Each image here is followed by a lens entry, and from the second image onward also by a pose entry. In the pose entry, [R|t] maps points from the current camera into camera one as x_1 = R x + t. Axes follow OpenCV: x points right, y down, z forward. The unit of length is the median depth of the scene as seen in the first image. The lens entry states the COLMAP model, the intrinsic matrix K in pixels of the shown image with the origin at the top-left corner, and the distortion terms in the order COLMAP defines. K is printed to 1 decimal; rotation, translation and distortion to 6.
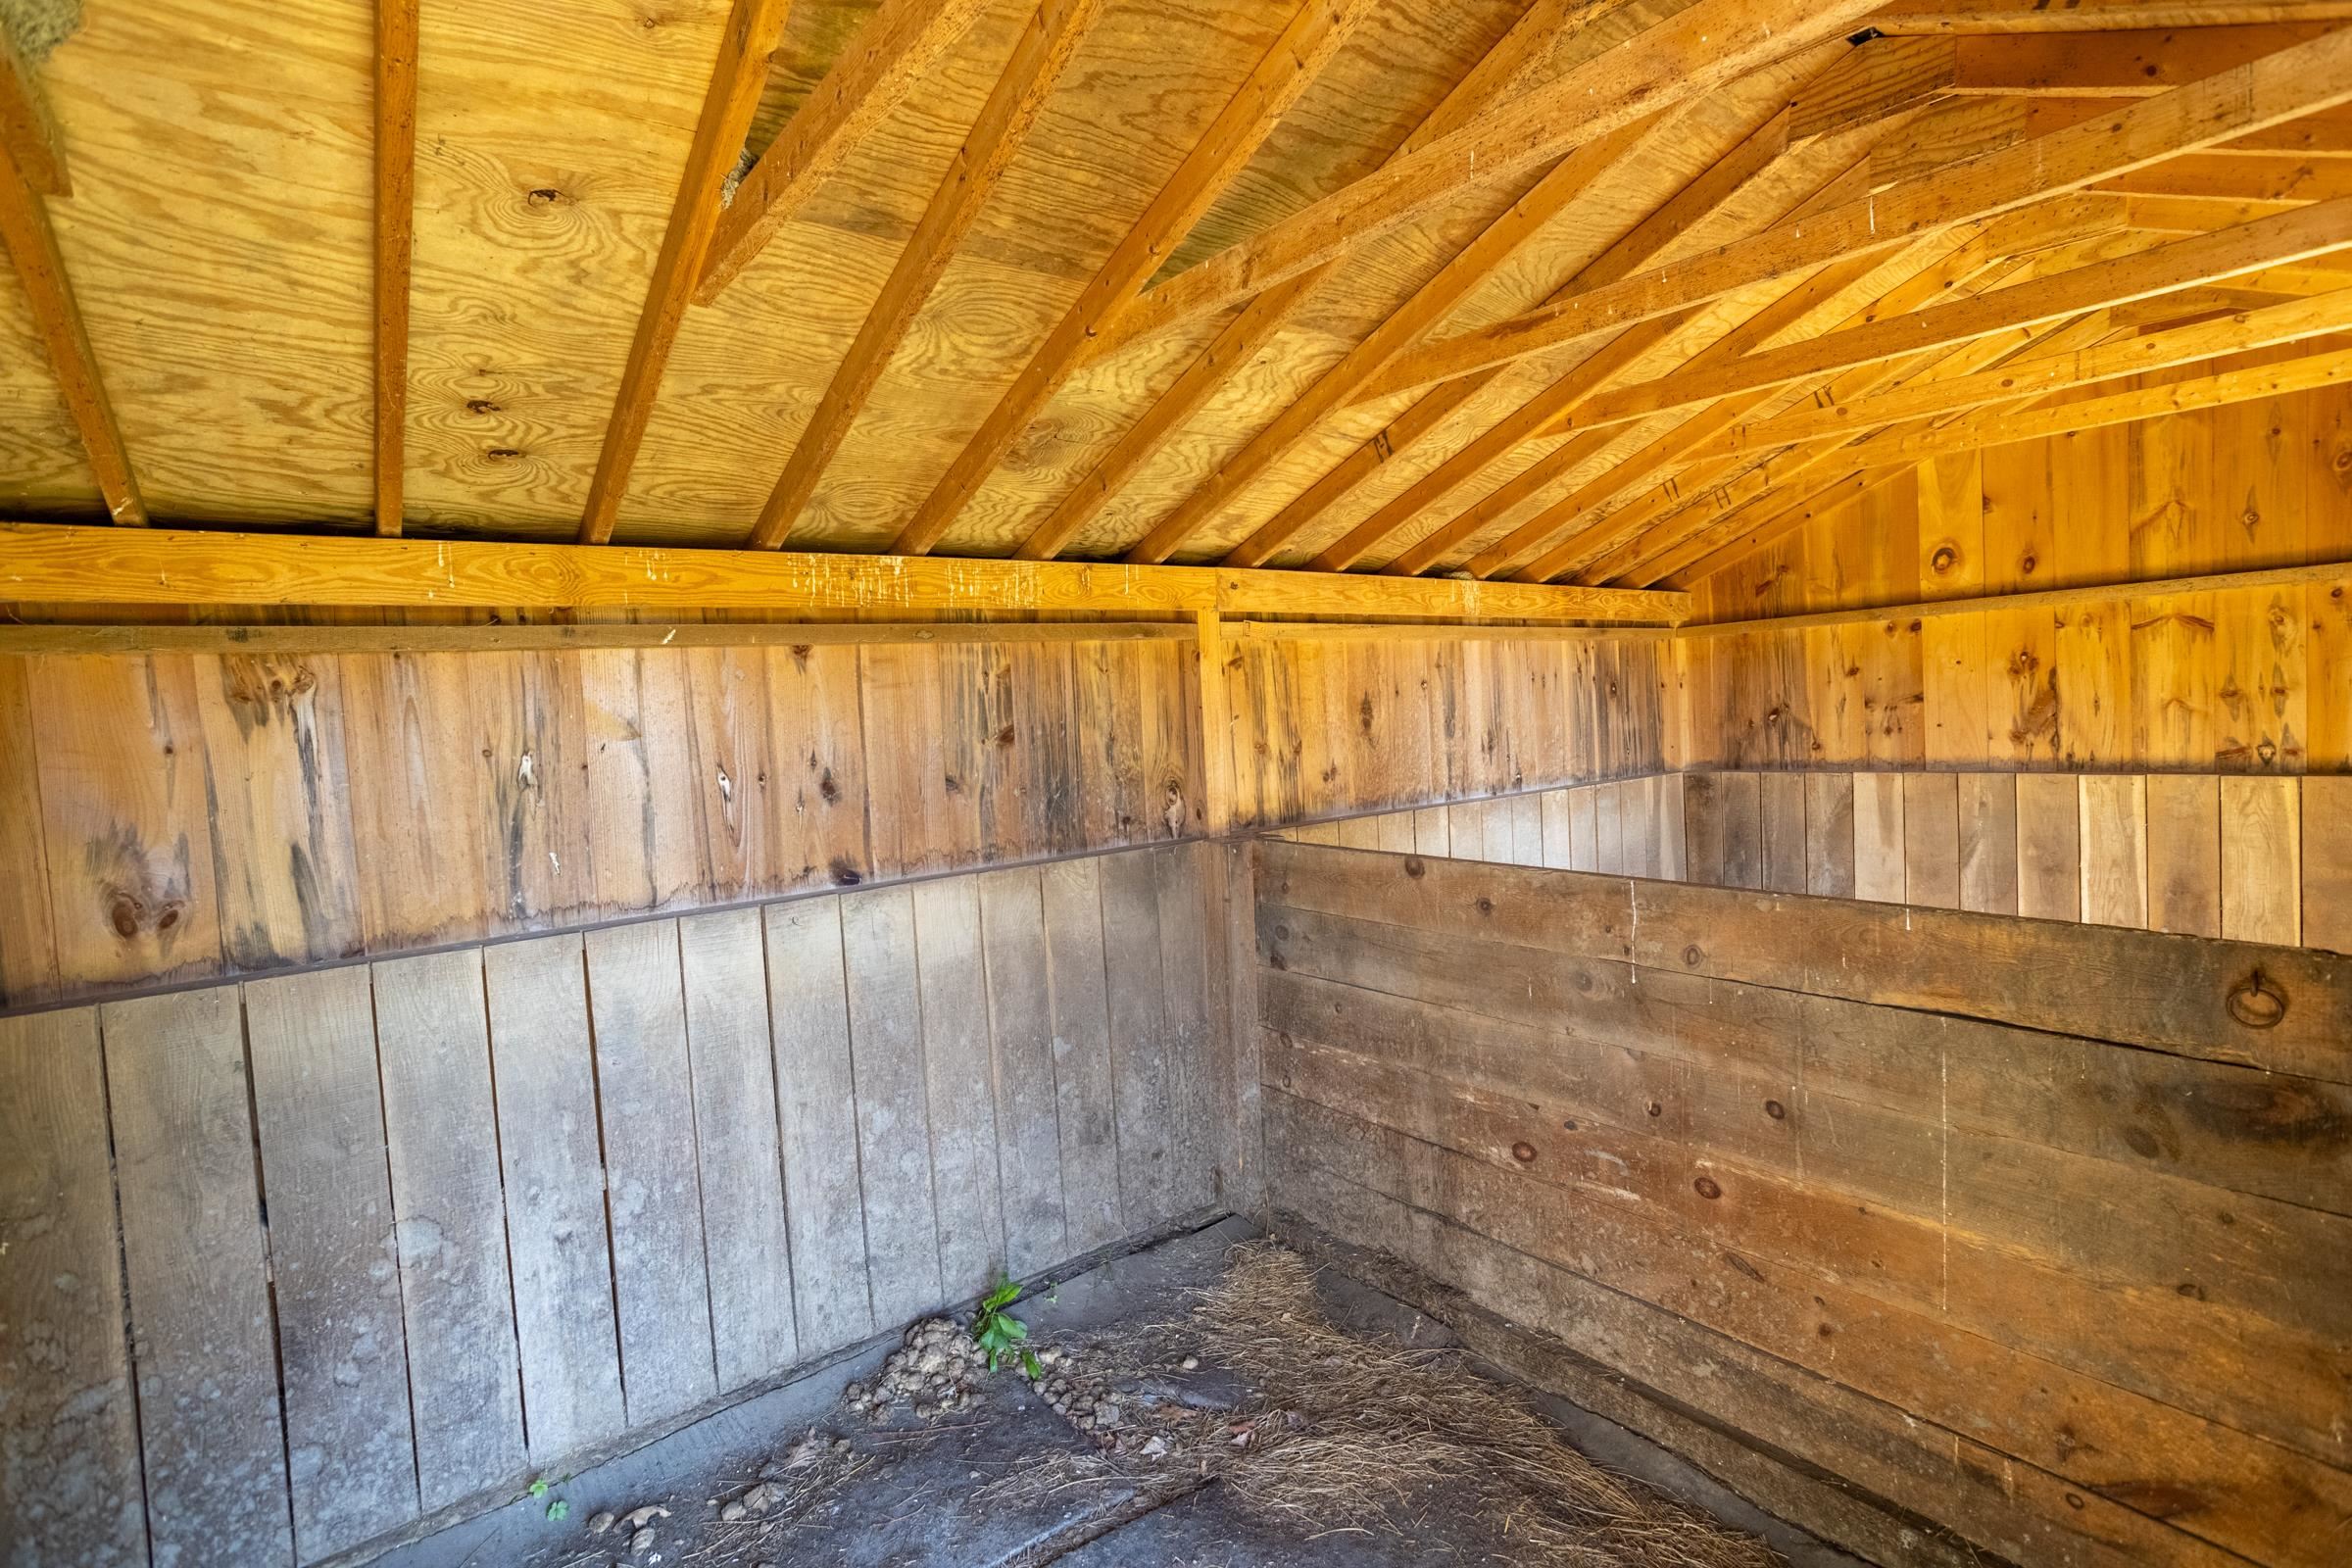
lens RADIAL K [[1130.1, 0, 1181.5], [0, 1130.1, 786.3], [0, 0, 1]] dist [-0.032374, 0.019223]
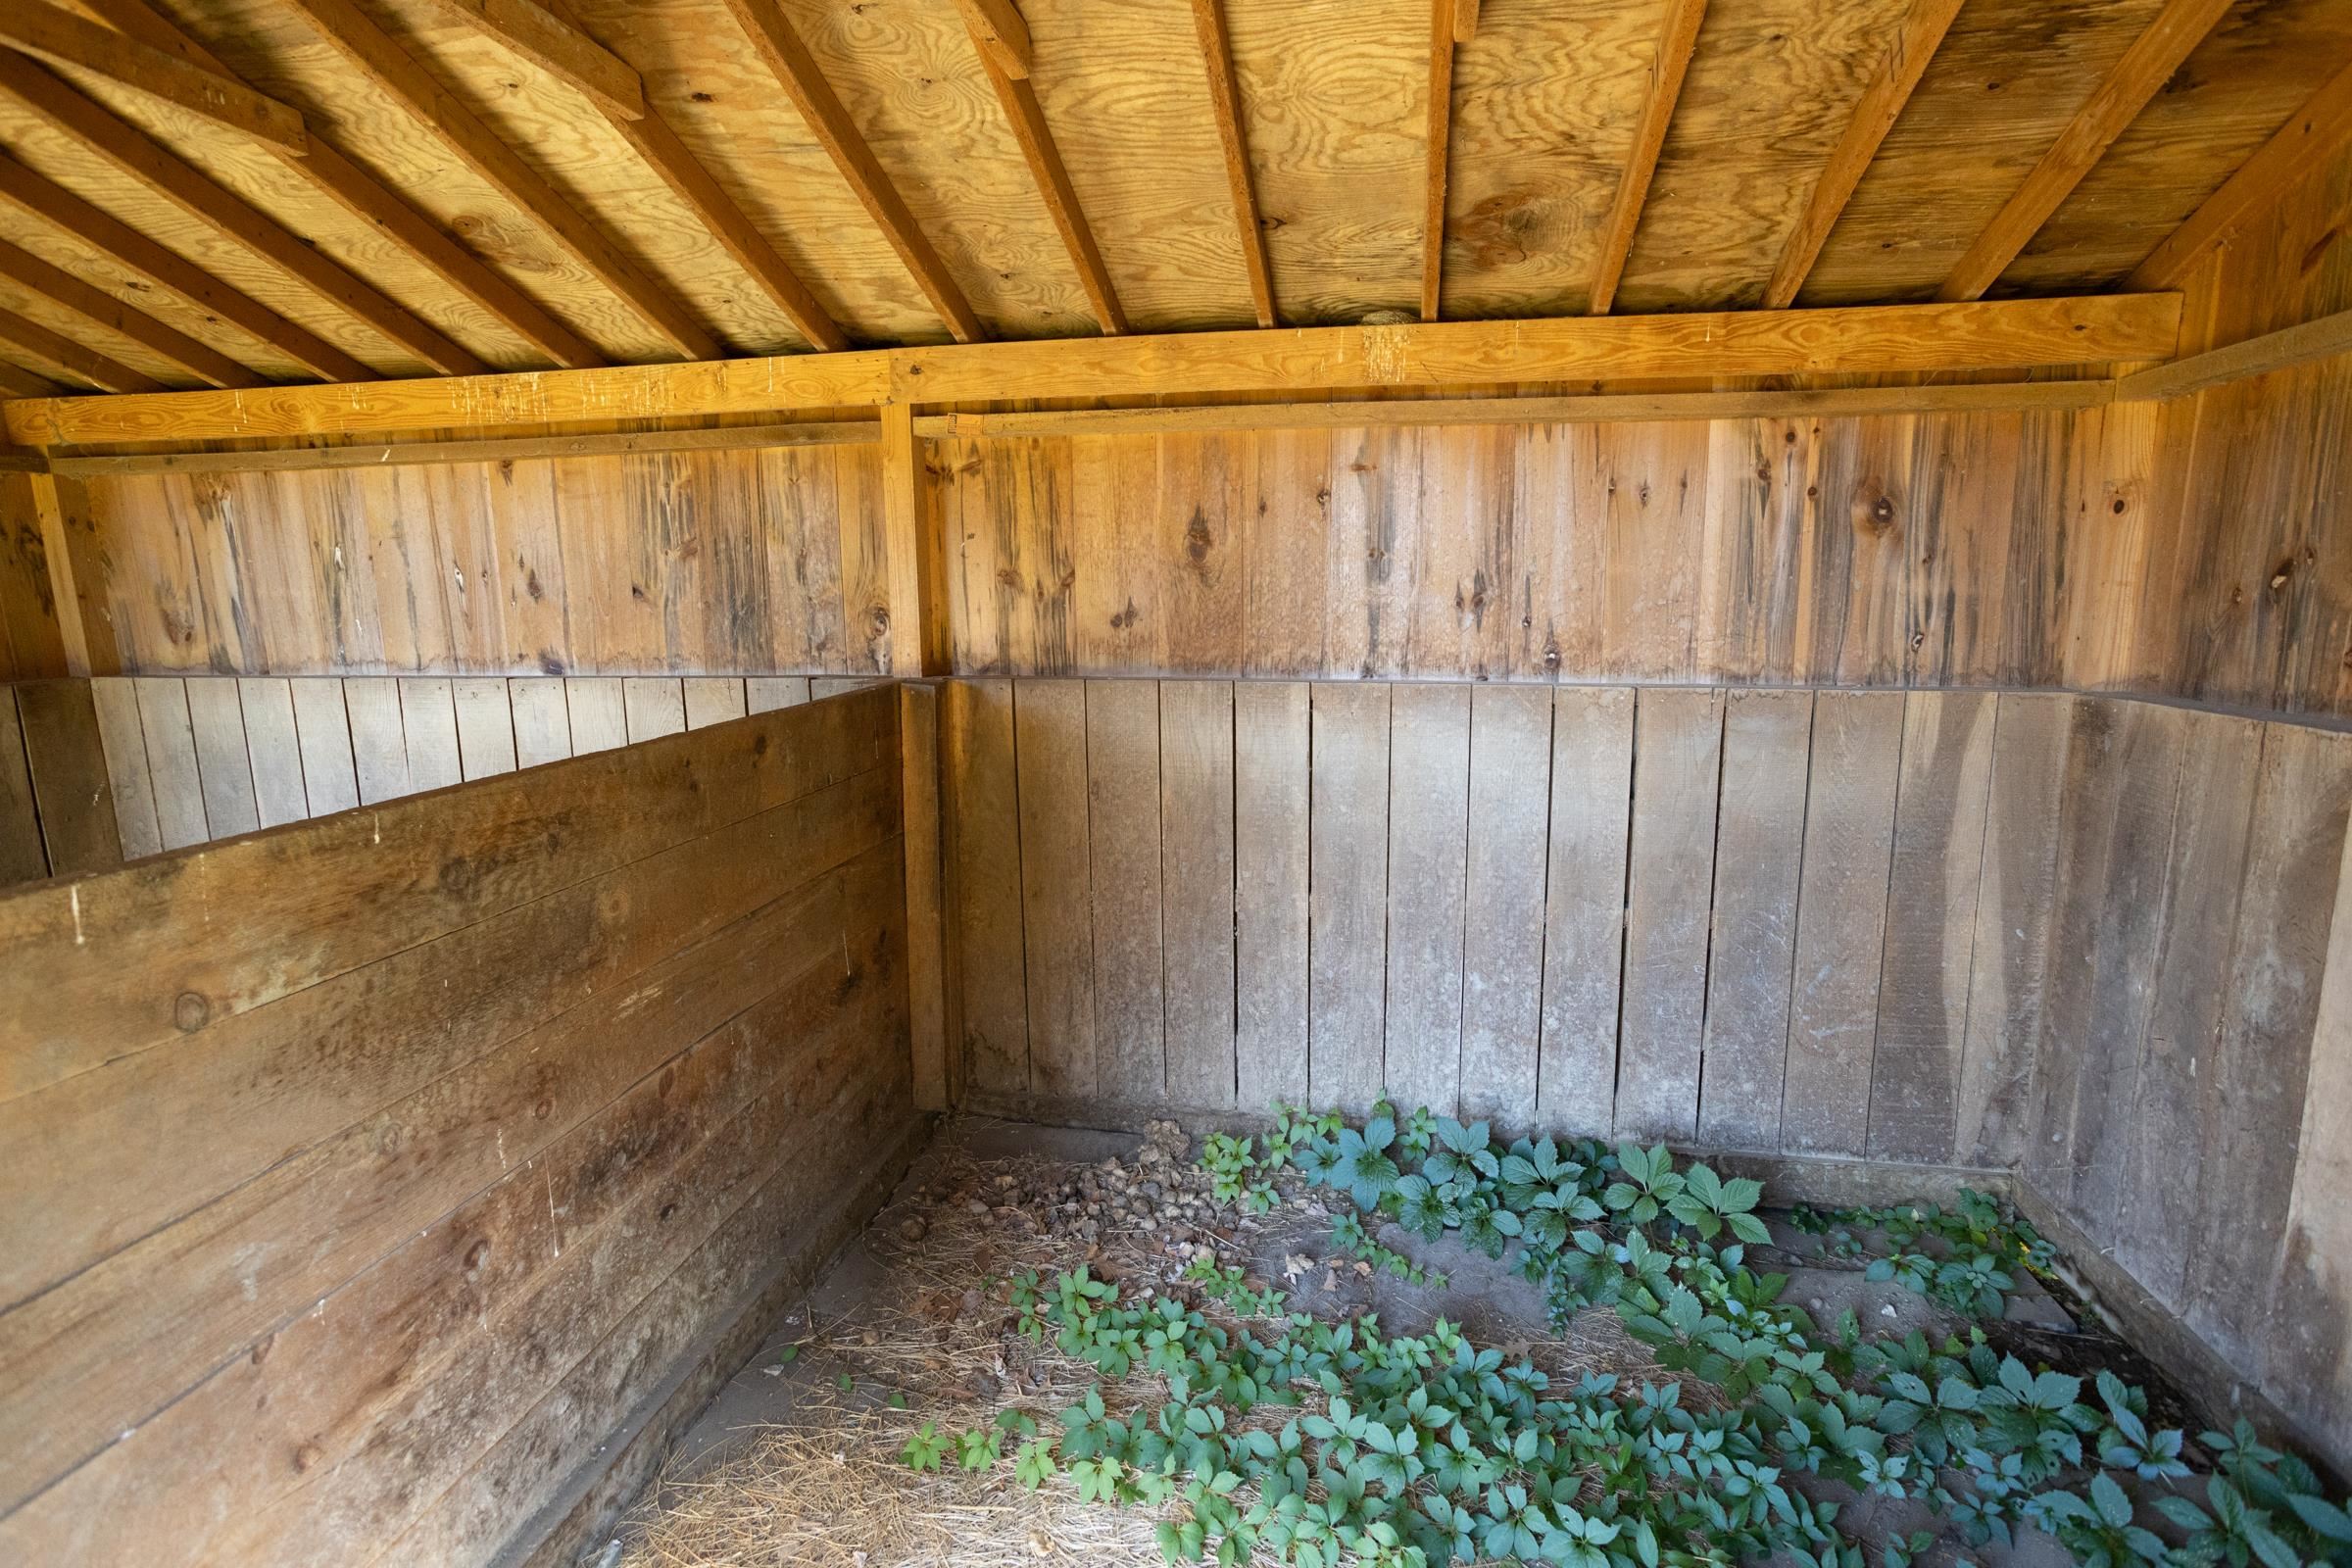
lens RADIAL K [[1130.1, 0, 1189.5], [0, 1130.1, 777.4], [0, 0, 1]] dist [-0.032374, 0.019223]
pose [[0.658498, 0.179489, -0.730866, 0.892239], [-0.073829, 0.981866, 0.174612, -0.050732], [0.748953, -0.061023, 0.659808, 0.656922]]
